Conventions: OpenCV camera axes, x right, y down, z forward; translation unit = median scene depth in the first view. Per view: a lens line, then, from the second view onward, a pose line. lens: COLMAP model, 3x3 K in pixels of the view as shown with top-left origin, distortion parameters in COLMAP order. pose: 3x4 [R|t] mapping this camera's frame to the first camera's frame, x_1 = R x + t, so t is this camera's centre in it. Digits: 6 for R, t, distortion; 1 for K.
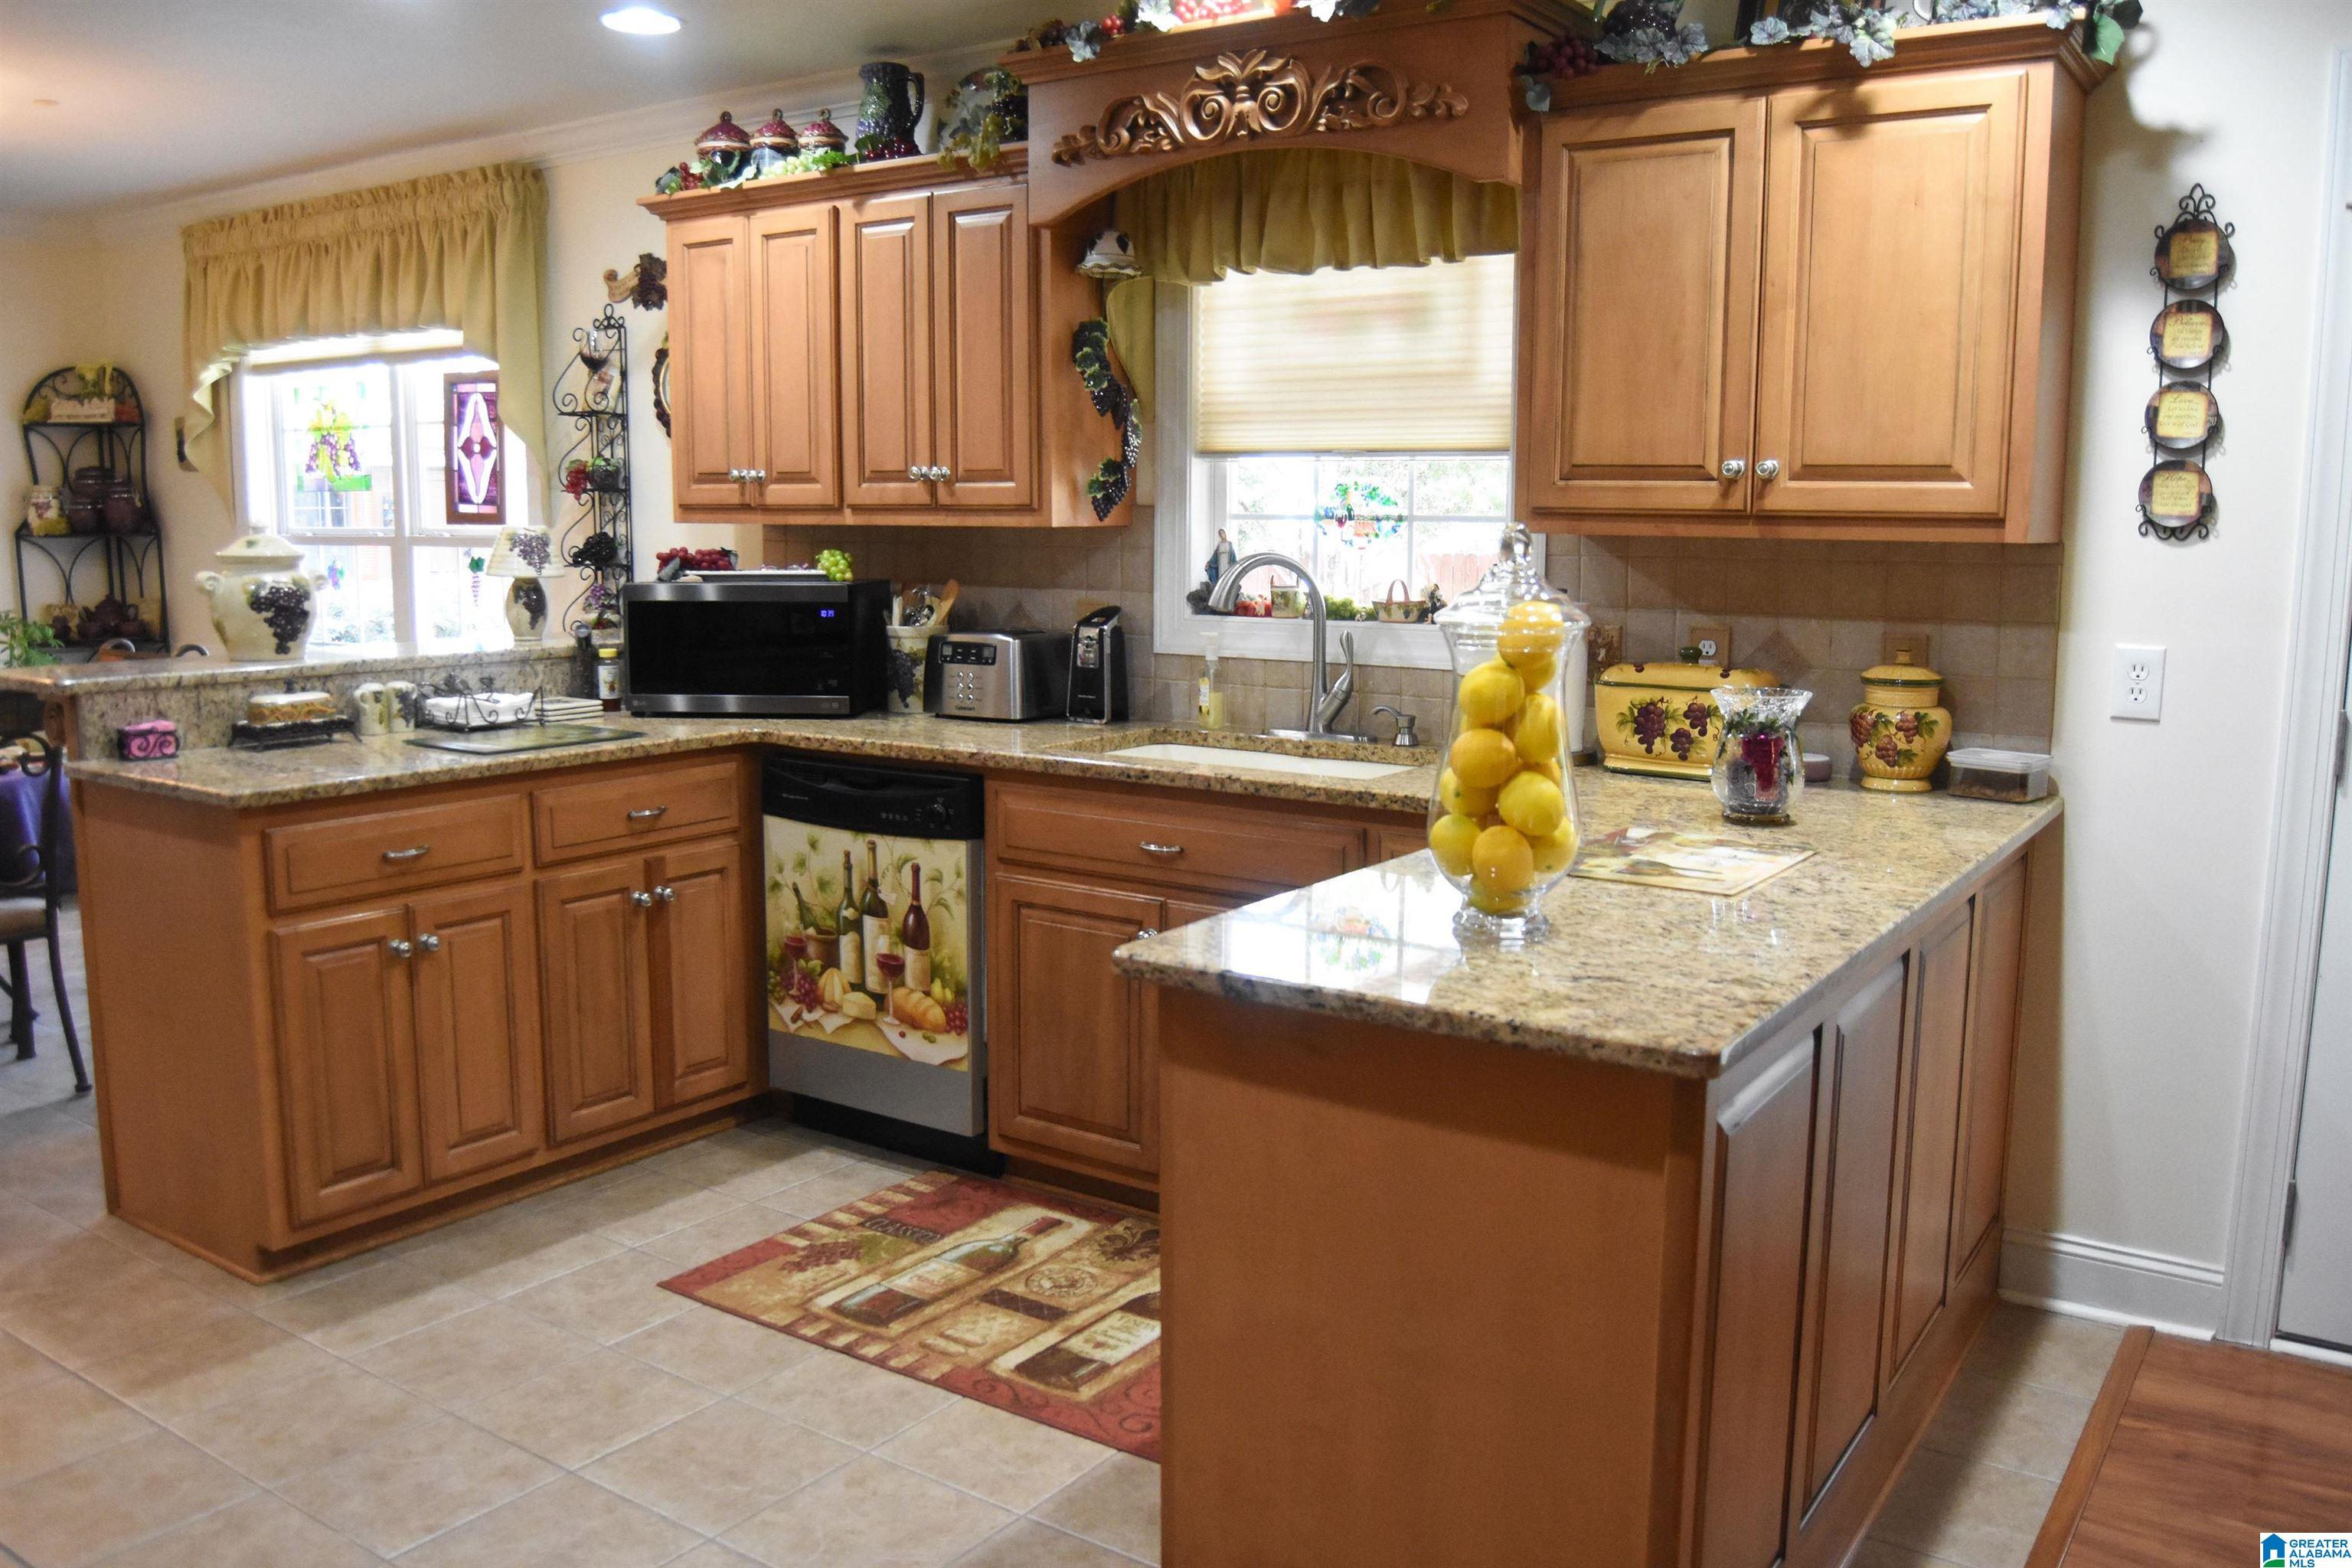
lens RADIAL K [[1872.2, 0, 1176.0], [0, 1872.2, 784.0], [0, 0, 1]] dist [-0.097270, 0.040138]
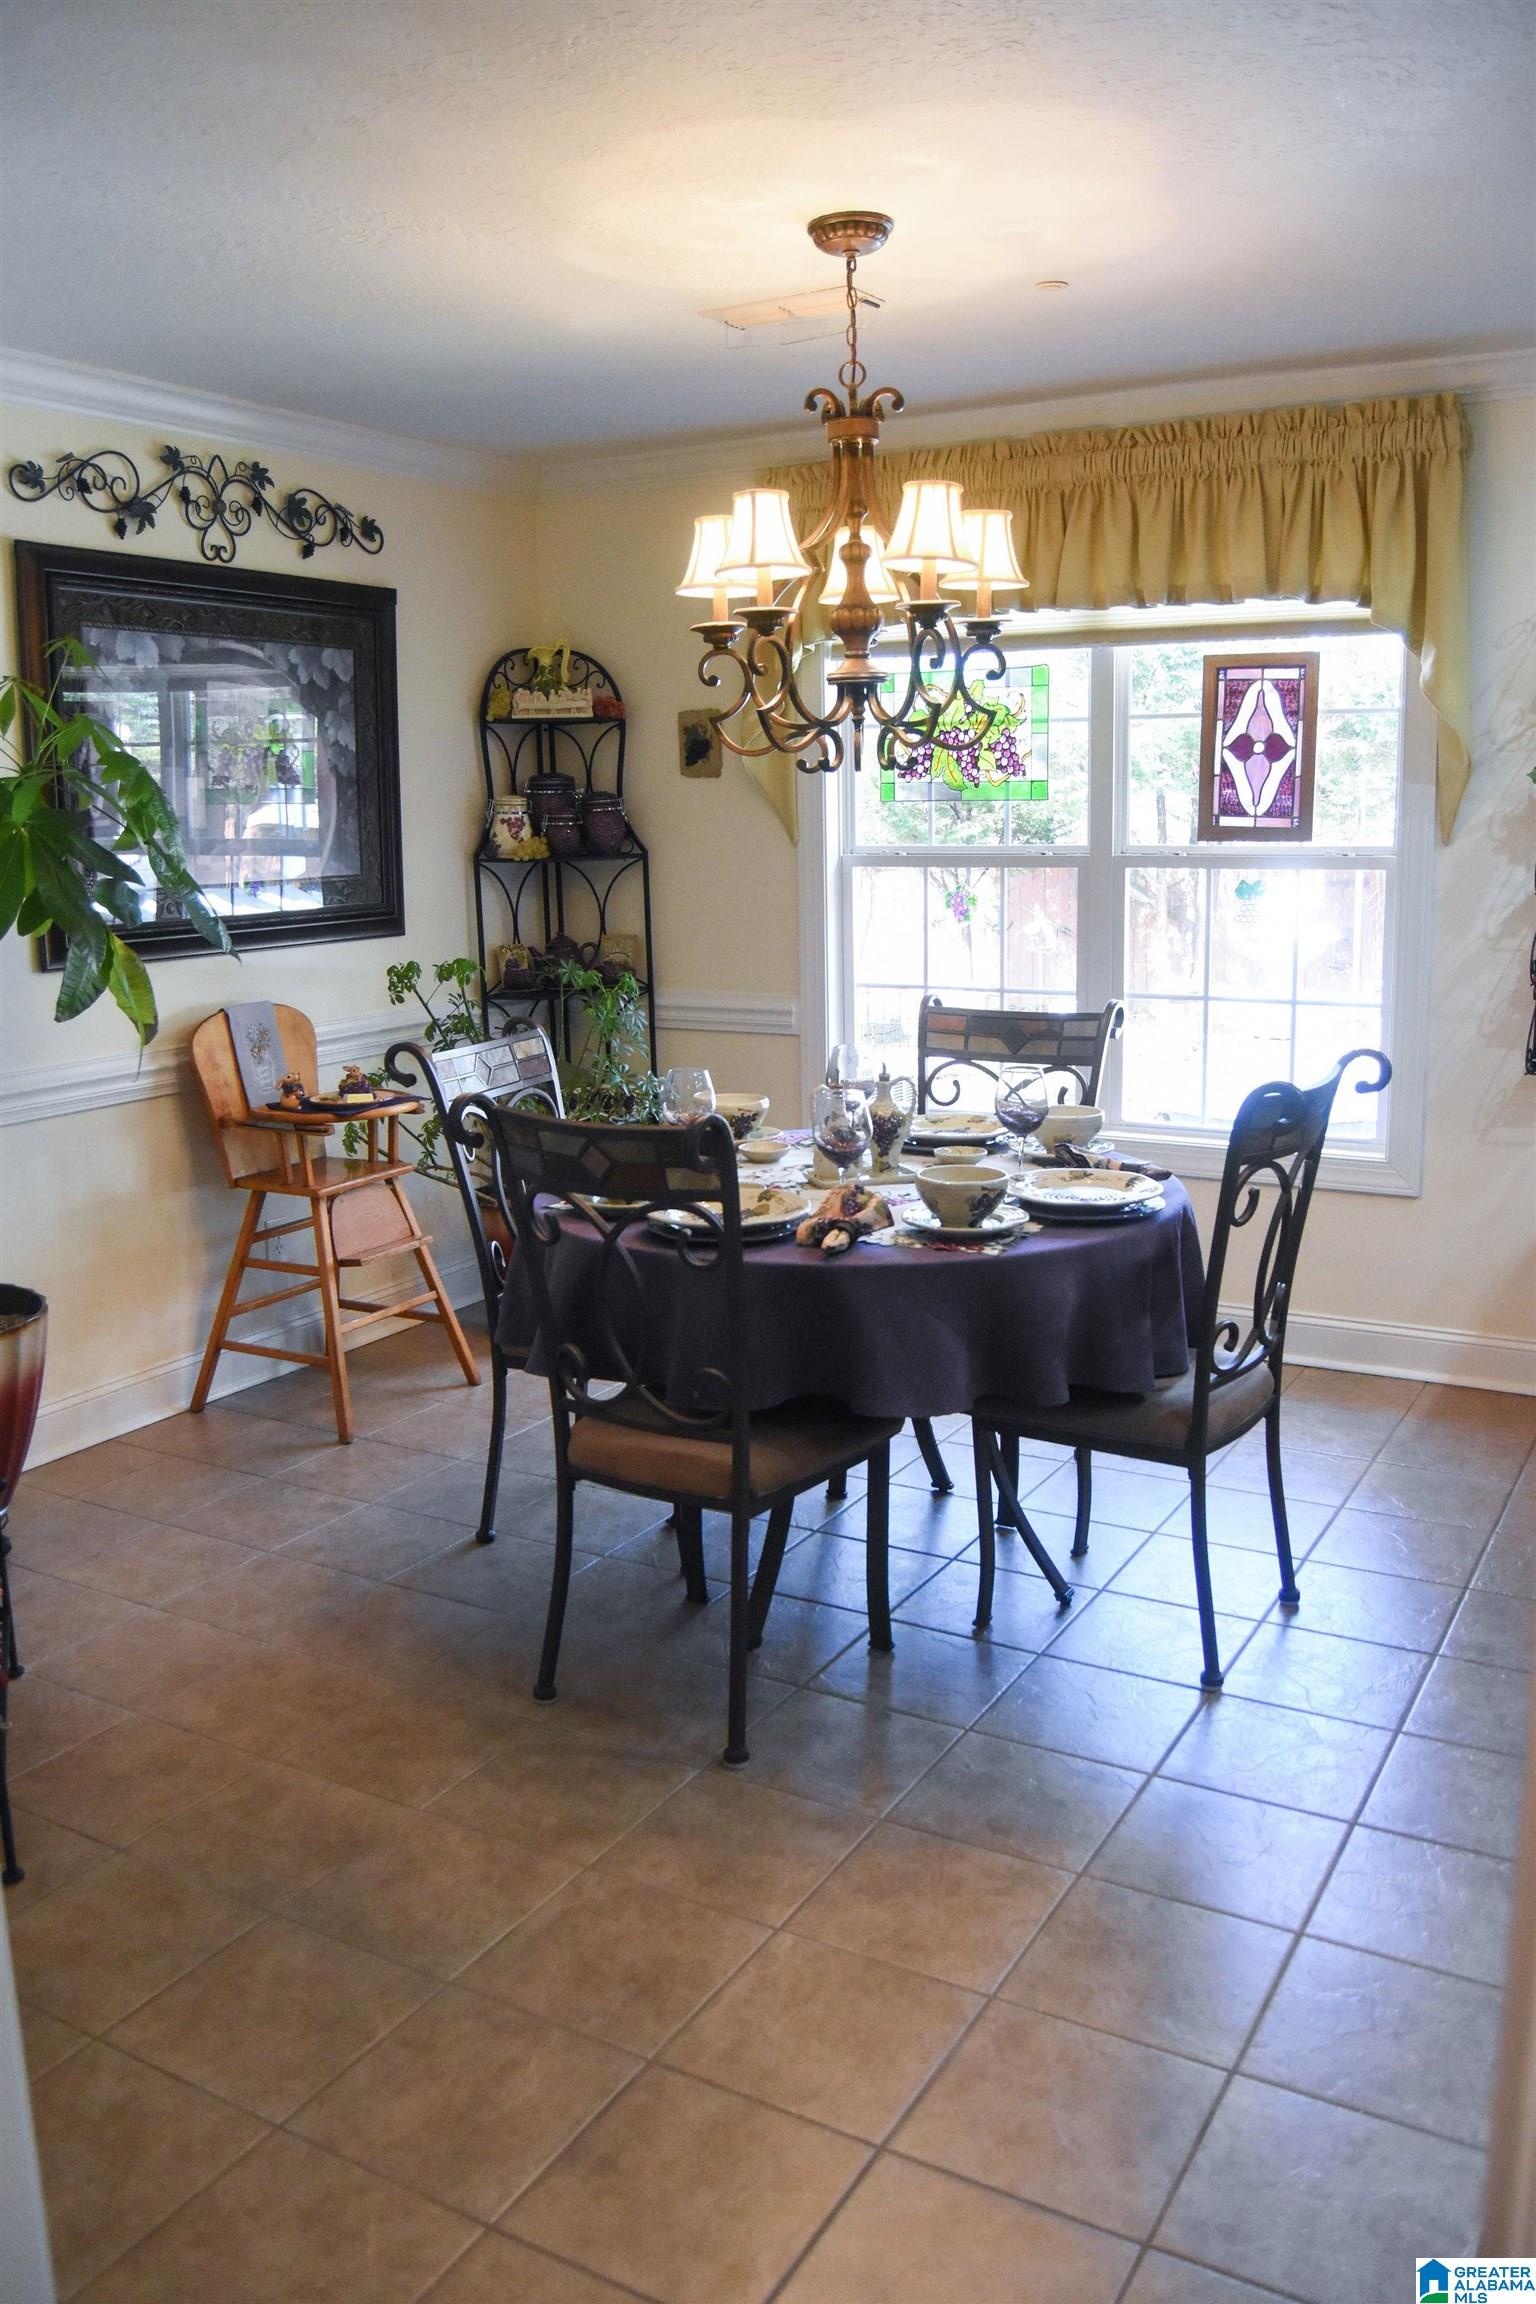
lens RADIAL K [[1869.0, 0, 768.0], [0, 1869.0, 1152.0], [0, 0, 1]] dist [-0.095814, 0.044557]
pose [[0.996286, -0.037221, 0.077641, -0.984845], [0.034228, 0.998632, 0.039535, -0.062620], [-0.079006, -0.036731, 0.996197, 0.279213]]
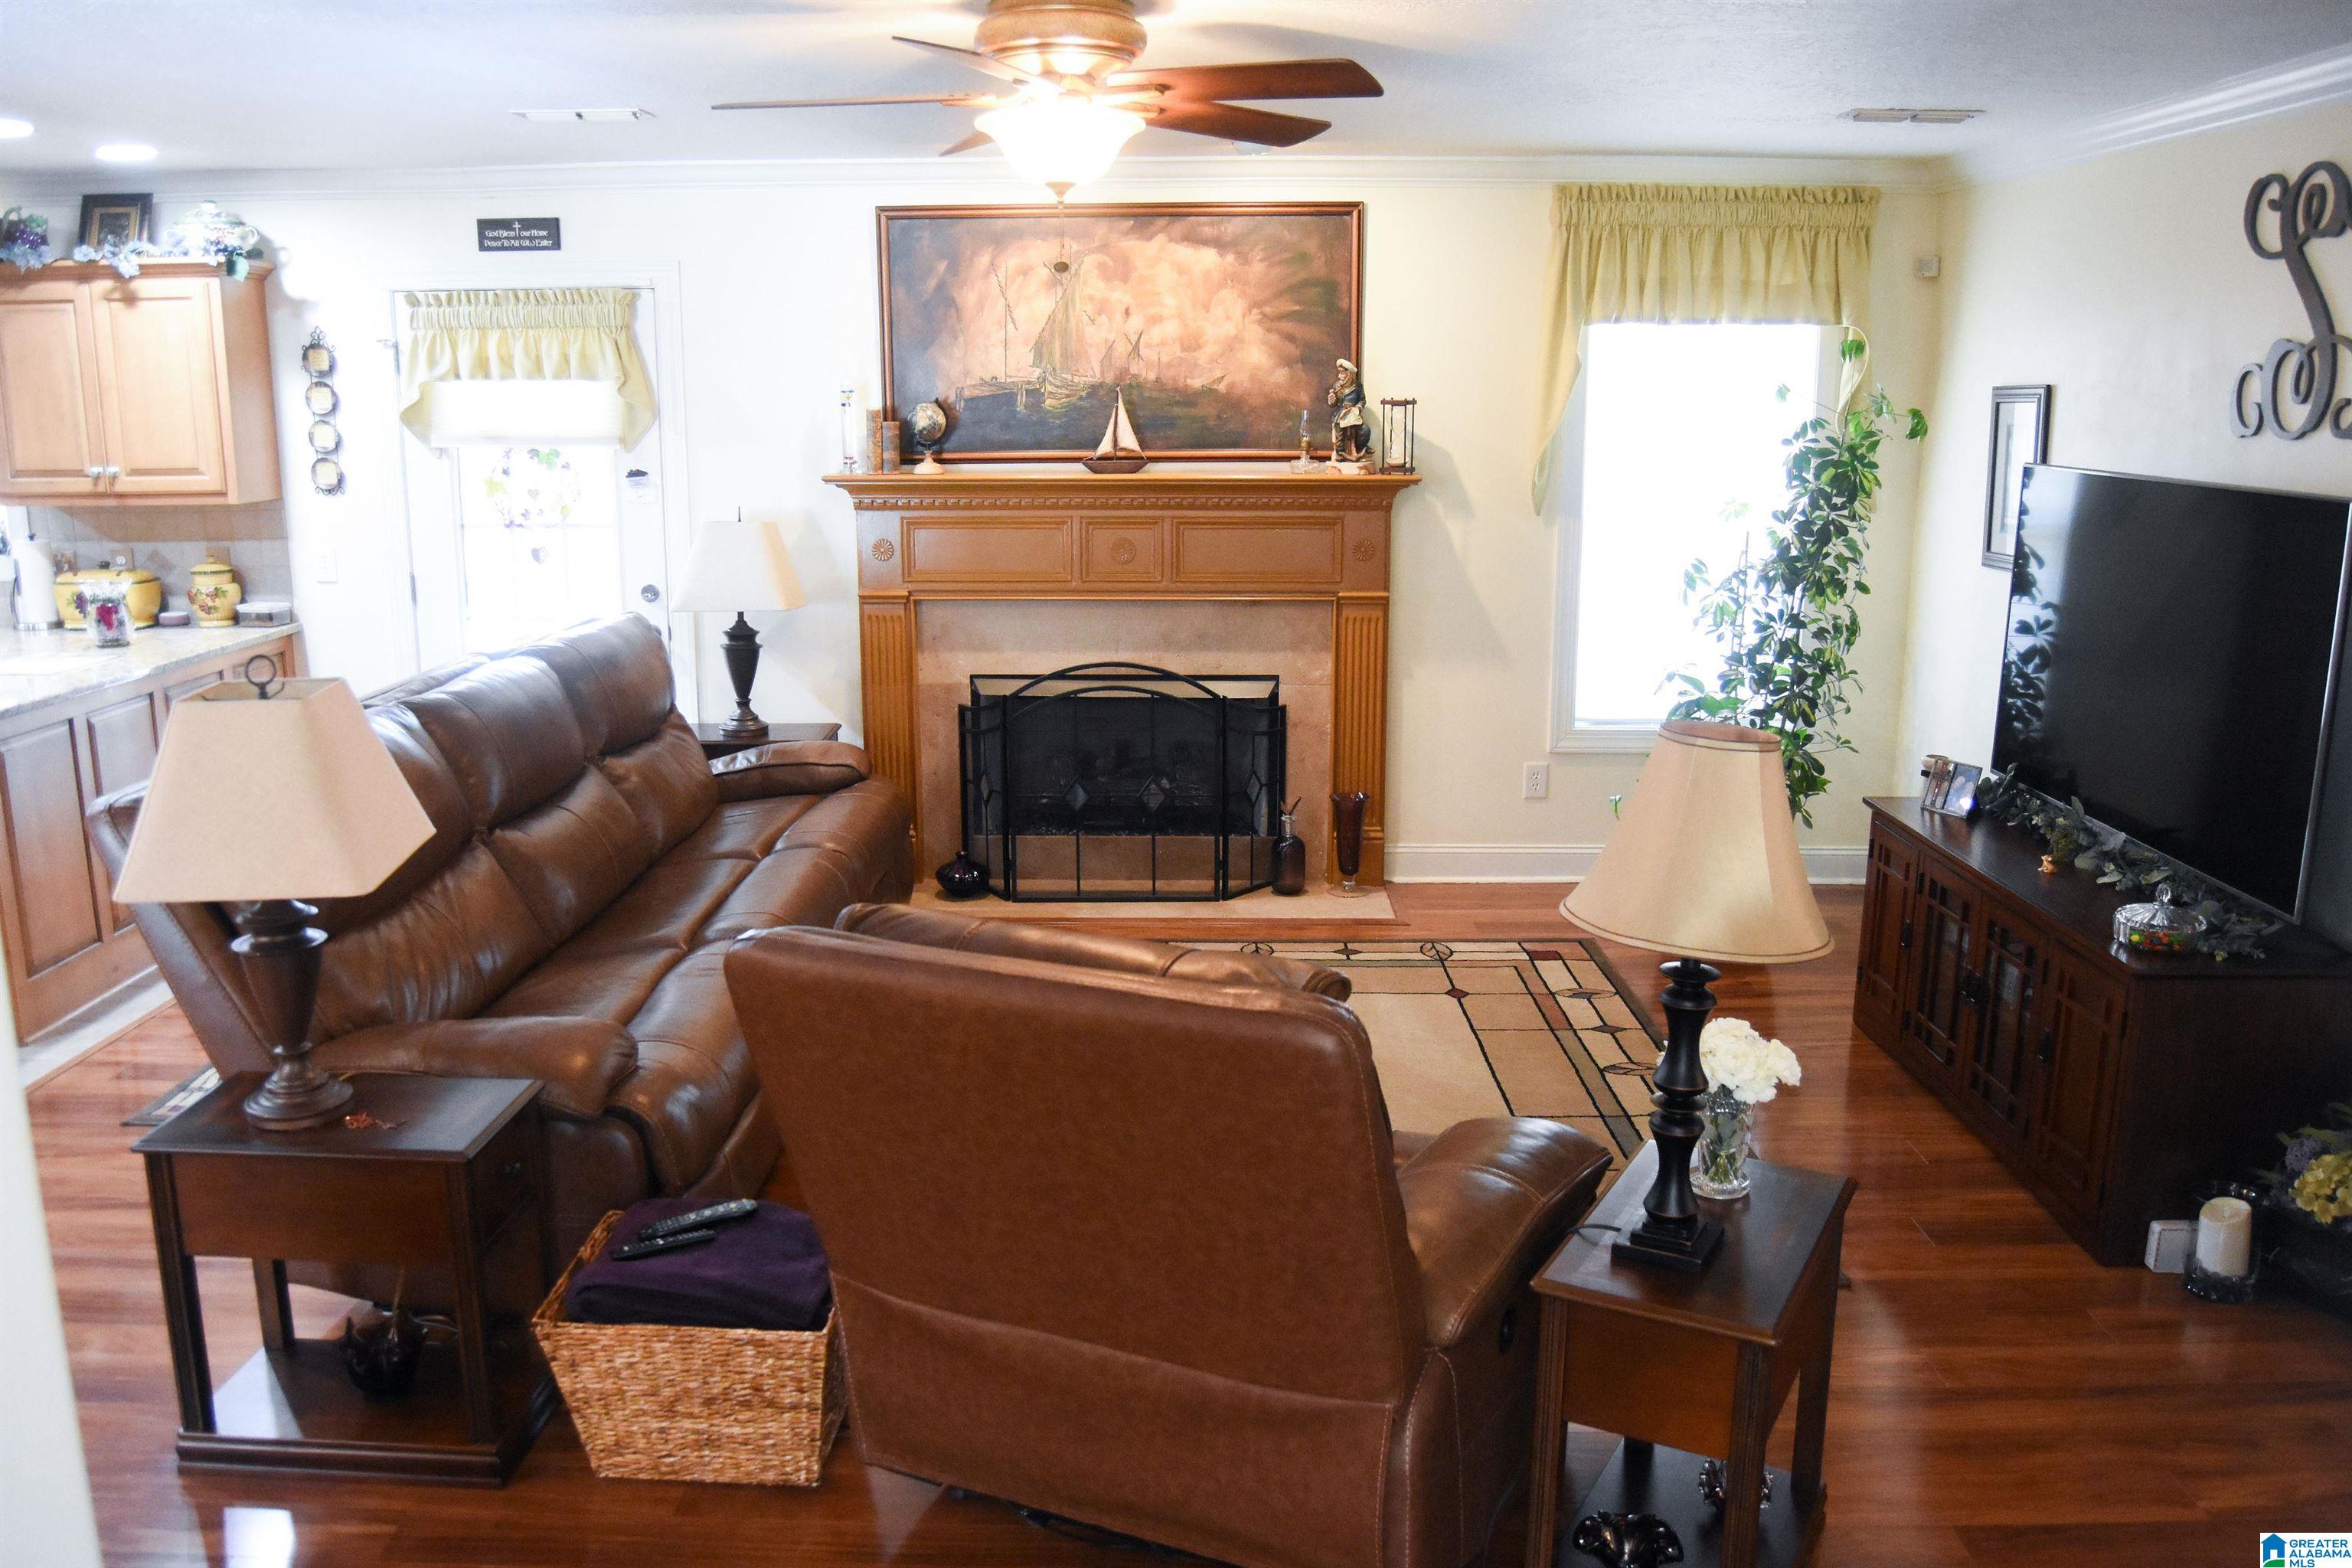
lens RADIAL K [[1872.2, 0, 1176.0], [0, 1872.2, 784.0], [0, 0, 1]] dist [-0.097270, 0.040138]
pose [[0.833141, -0.123781, 0.539031, 0.141641], [0.085523, 0.991744, 0.095554, 0.060524], [-0.546409, -0.033510, 0.836848, -1.022563]]
